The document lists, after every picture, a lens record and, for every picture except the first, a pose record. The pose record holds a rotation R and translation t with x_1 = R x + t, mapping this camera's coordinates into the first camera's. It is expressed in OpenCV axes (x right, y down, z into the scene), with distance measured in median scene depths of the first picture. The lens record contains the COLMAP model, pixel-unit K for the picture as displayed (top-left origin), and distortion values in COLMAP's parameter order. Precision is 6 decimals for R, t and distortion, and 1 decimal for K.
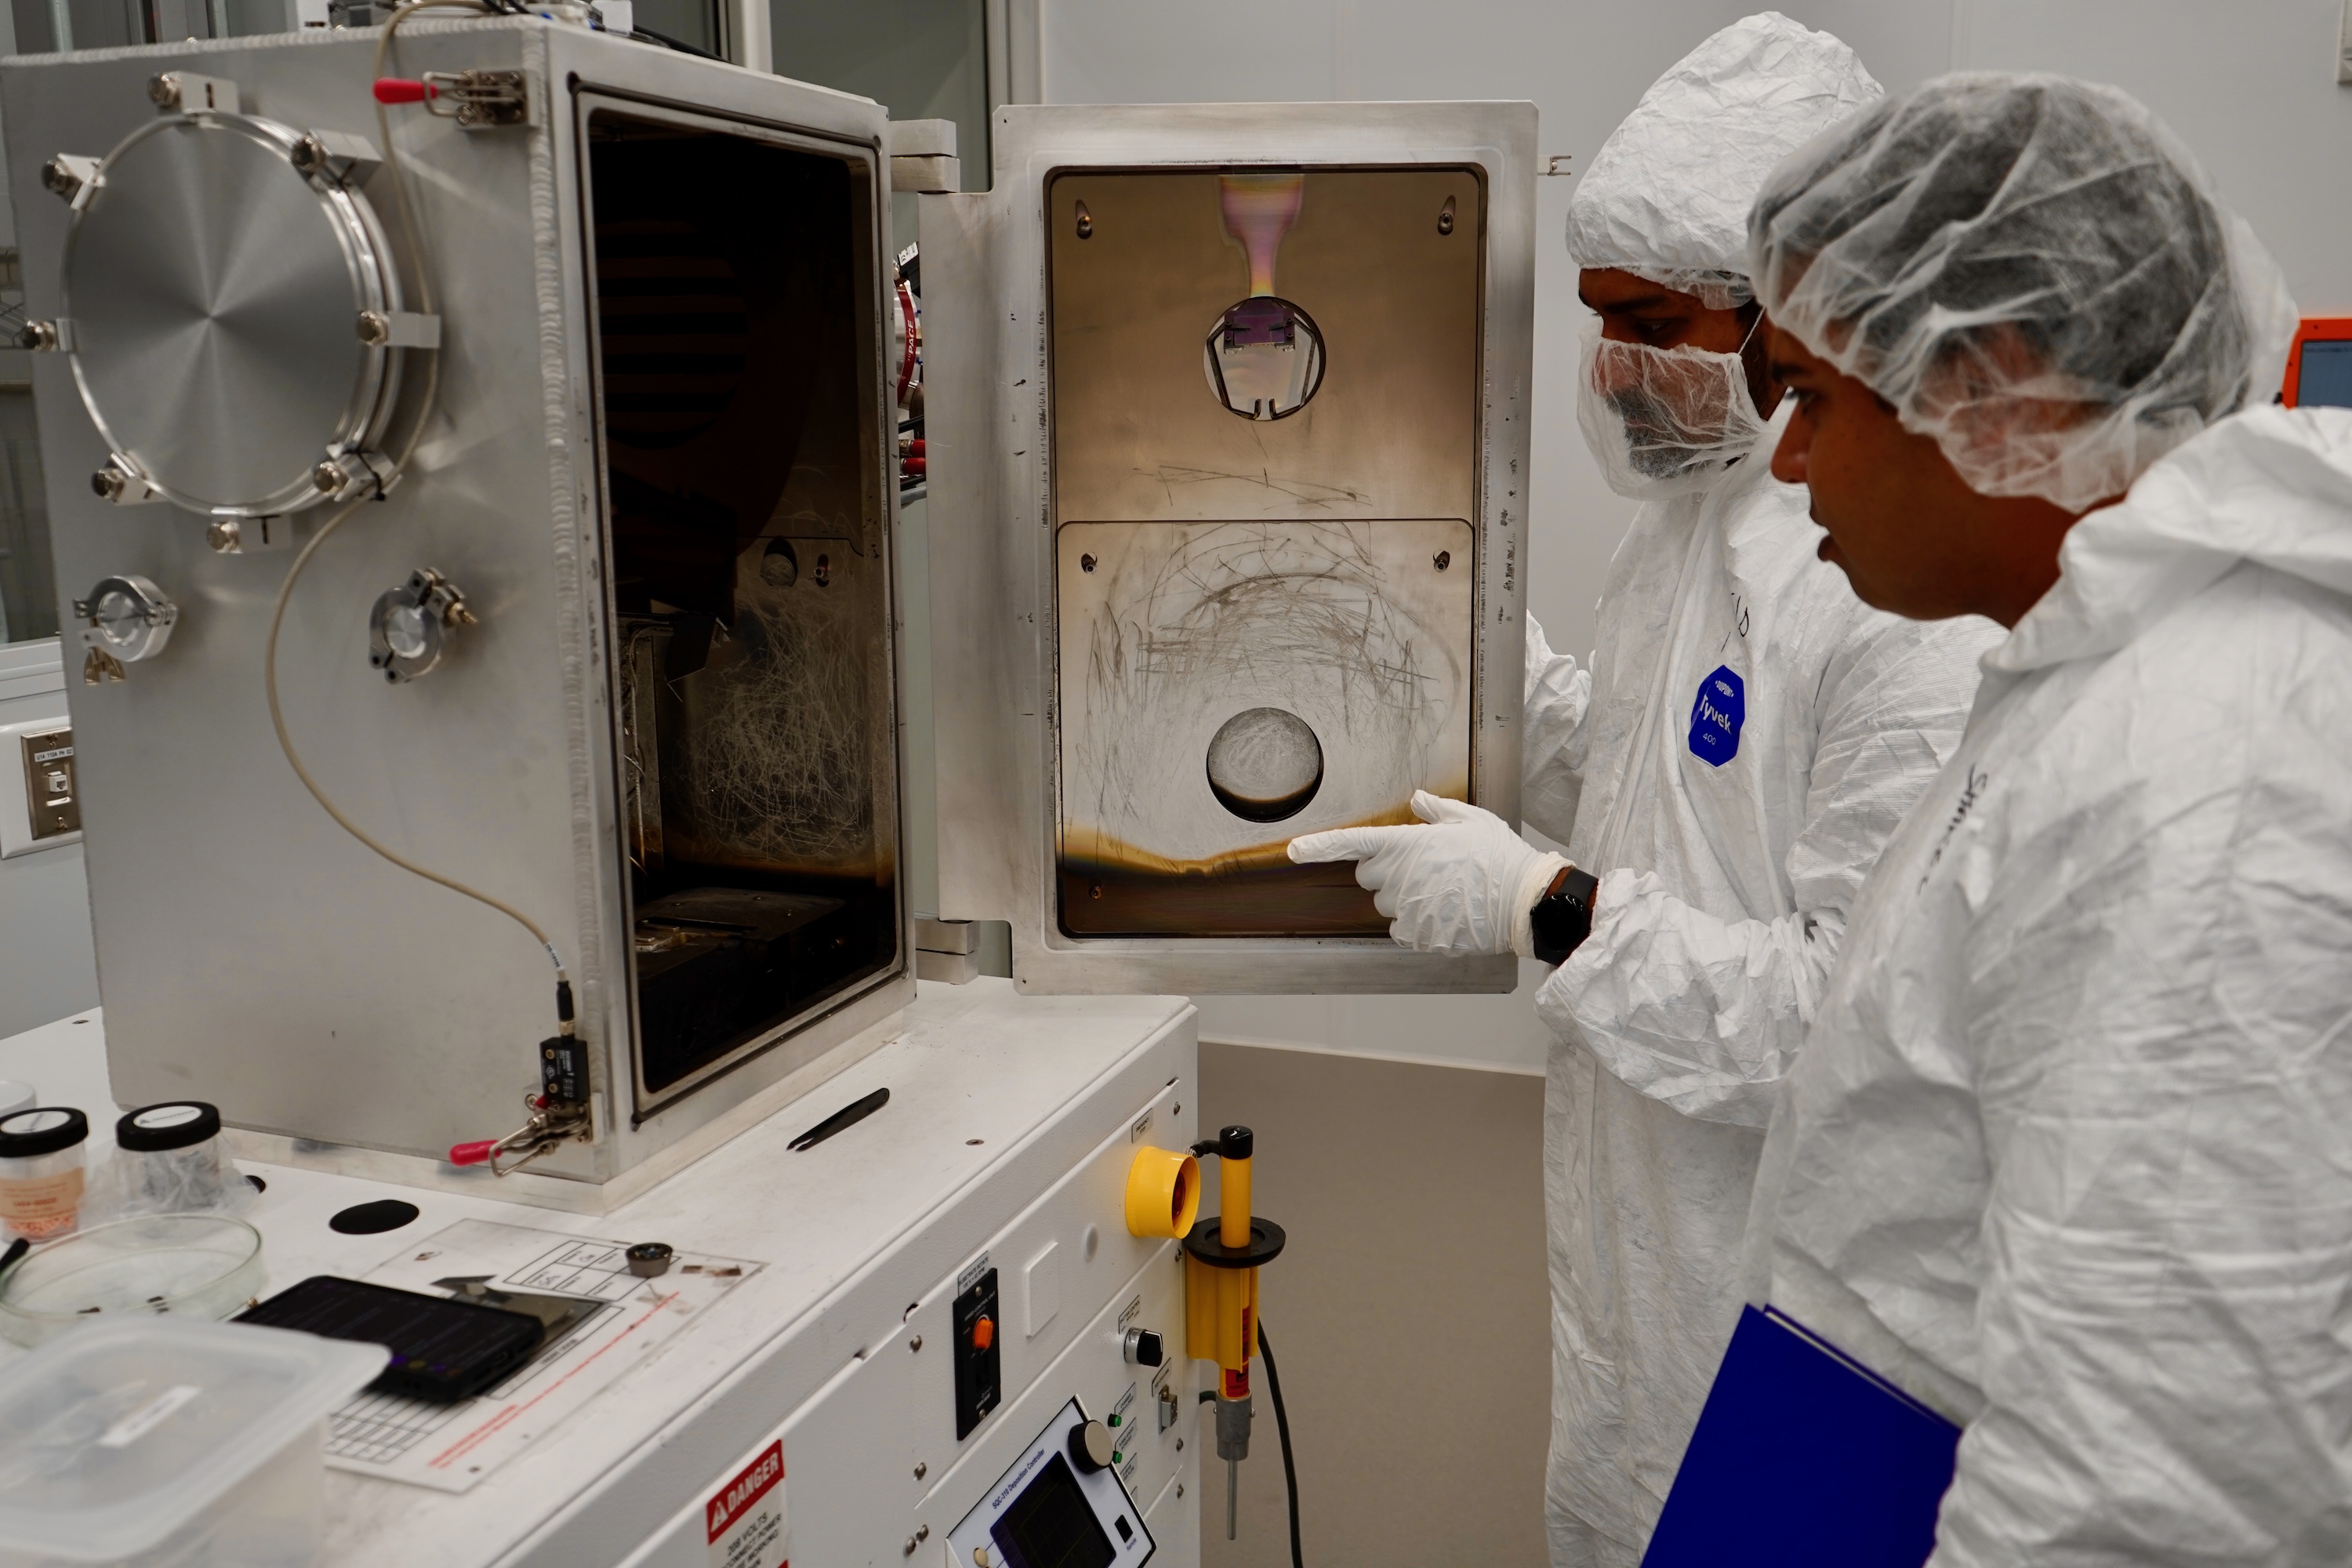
lens RADIAL K [[2057.3, 0, 1179.7], [0, 2057.3, 776.5], [0, 0, 1]] dist [-0.038405, 0.071727]
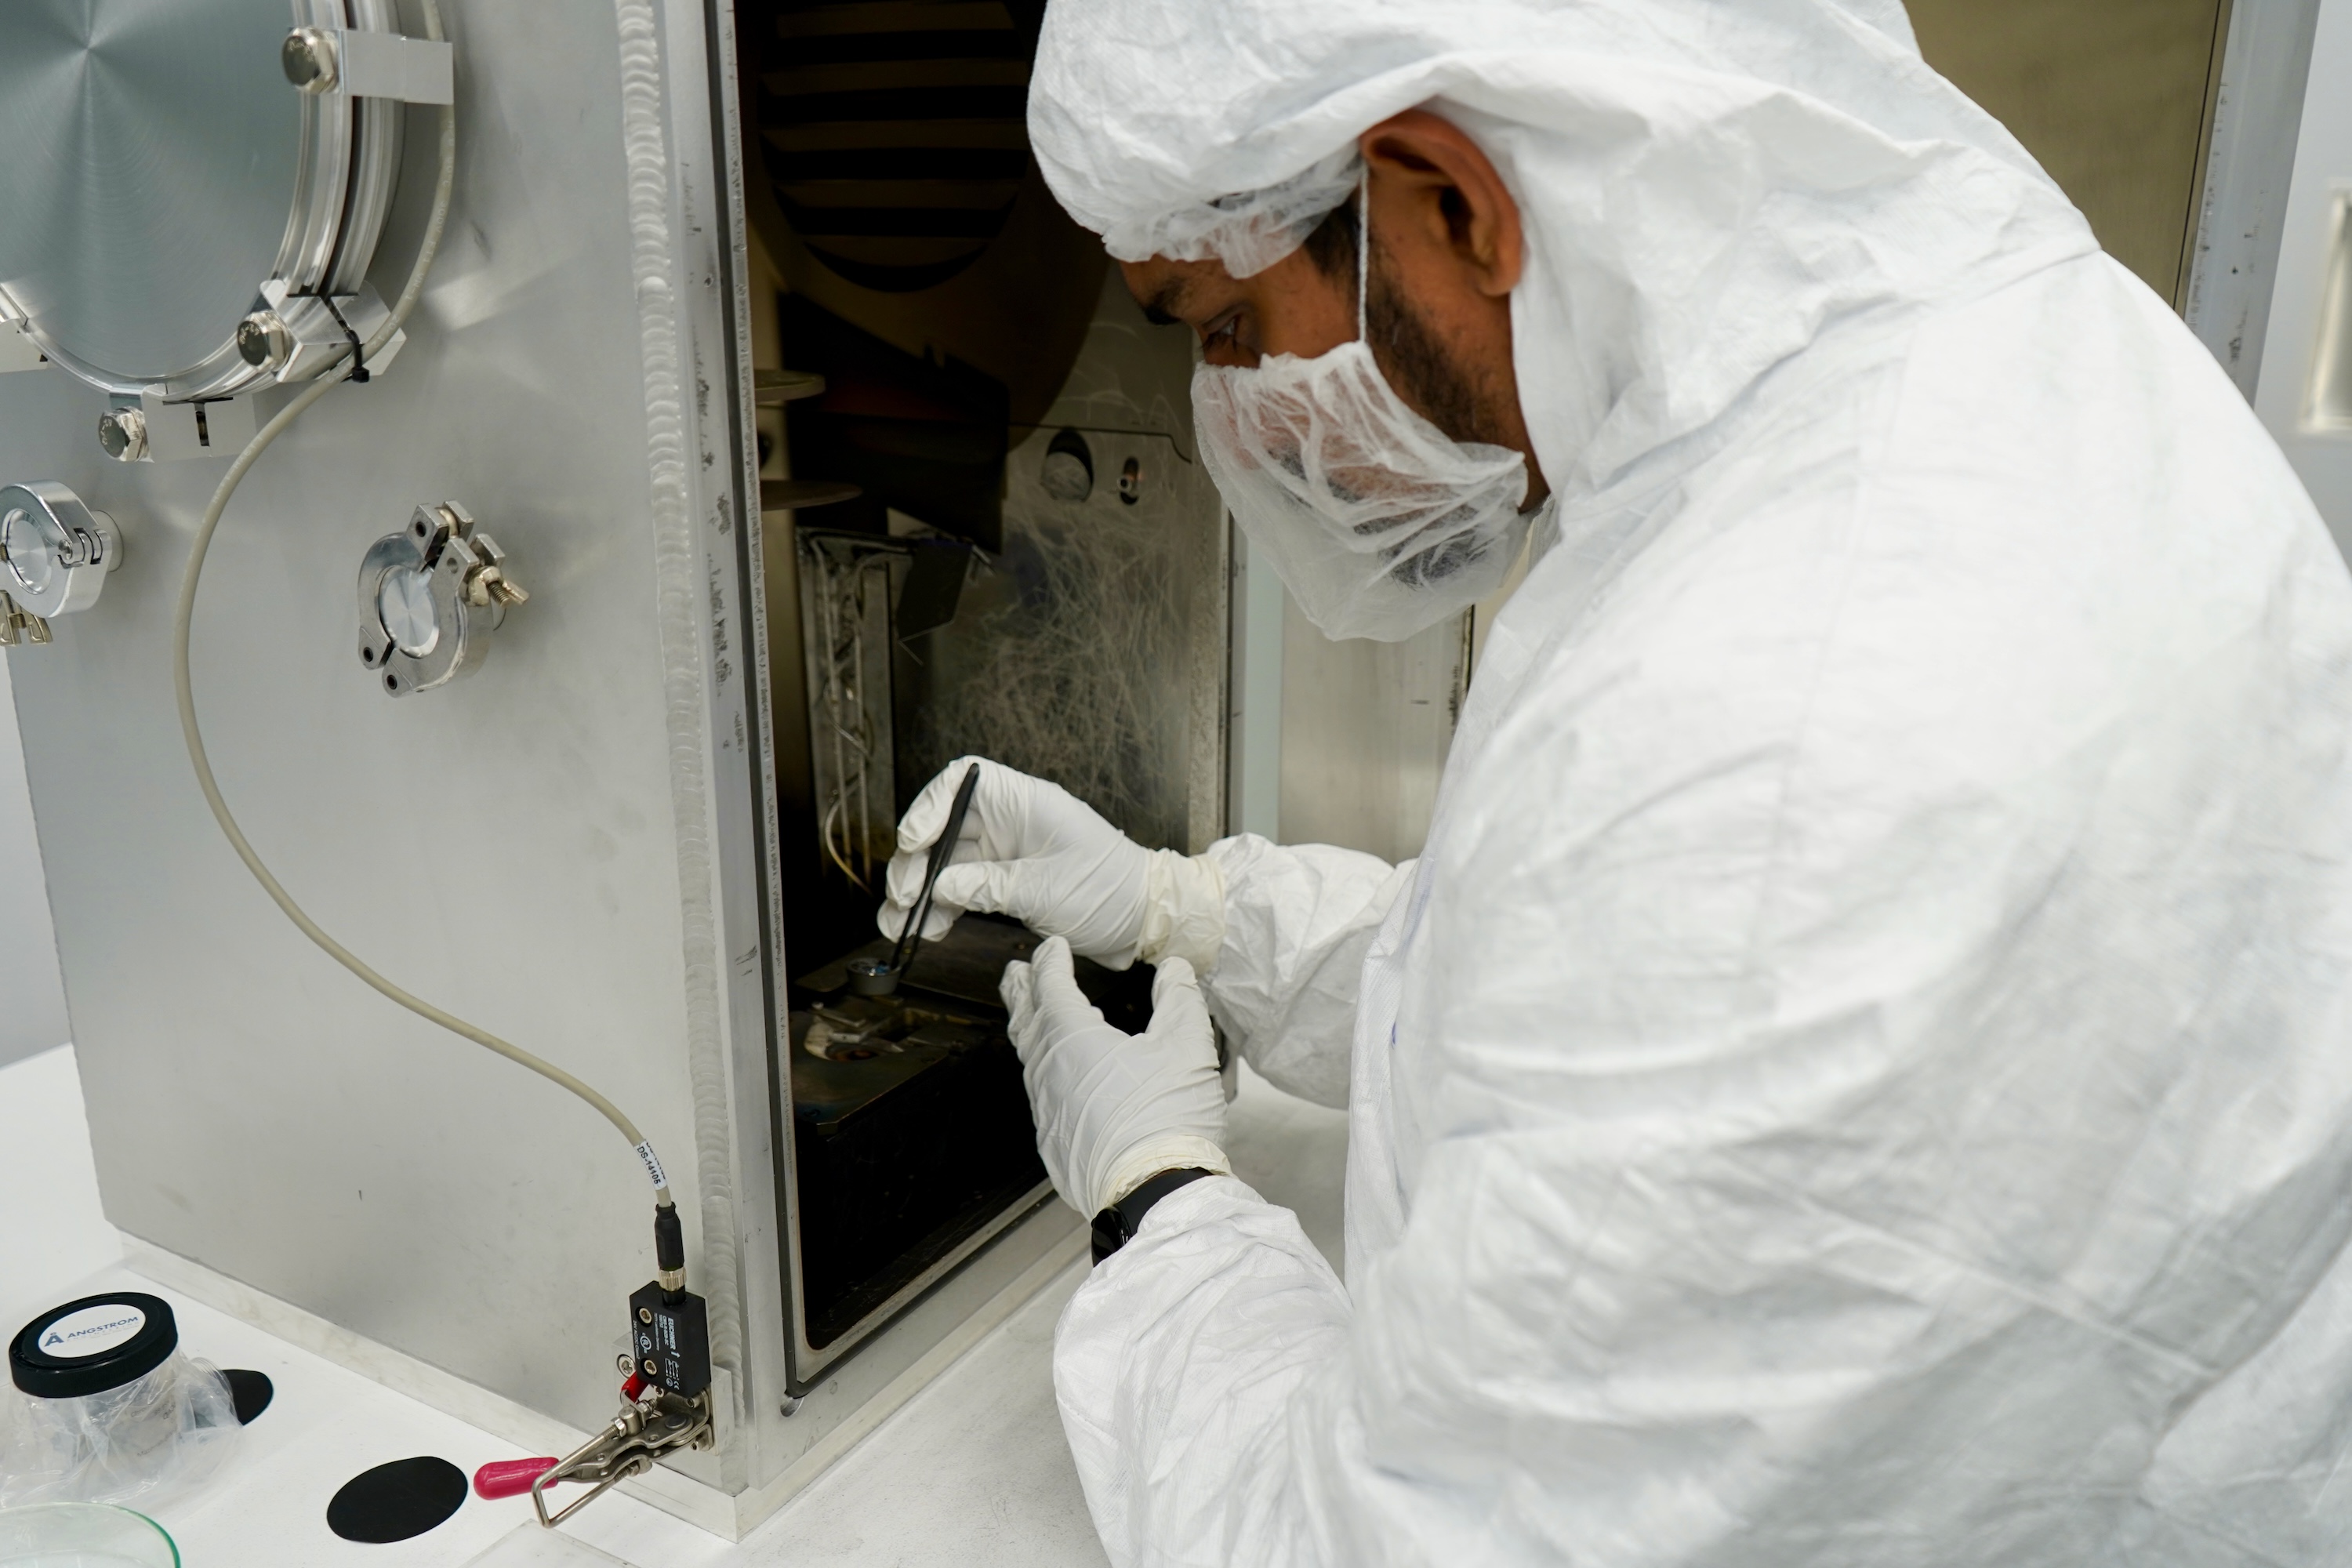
lens RADIAL K [[1870.1, 0, 1180.0], [0, 1870.1, 778.6], [0, 0, 1]] dist [-0.051957, 0.077793]
pose [[0.987994, 0.060443, -0.142175, -0.082558], [-0.045939, 0.993602, 0.103173, -0.085514], [0.147502, -0.095403, 0.984450, 0.497512]]
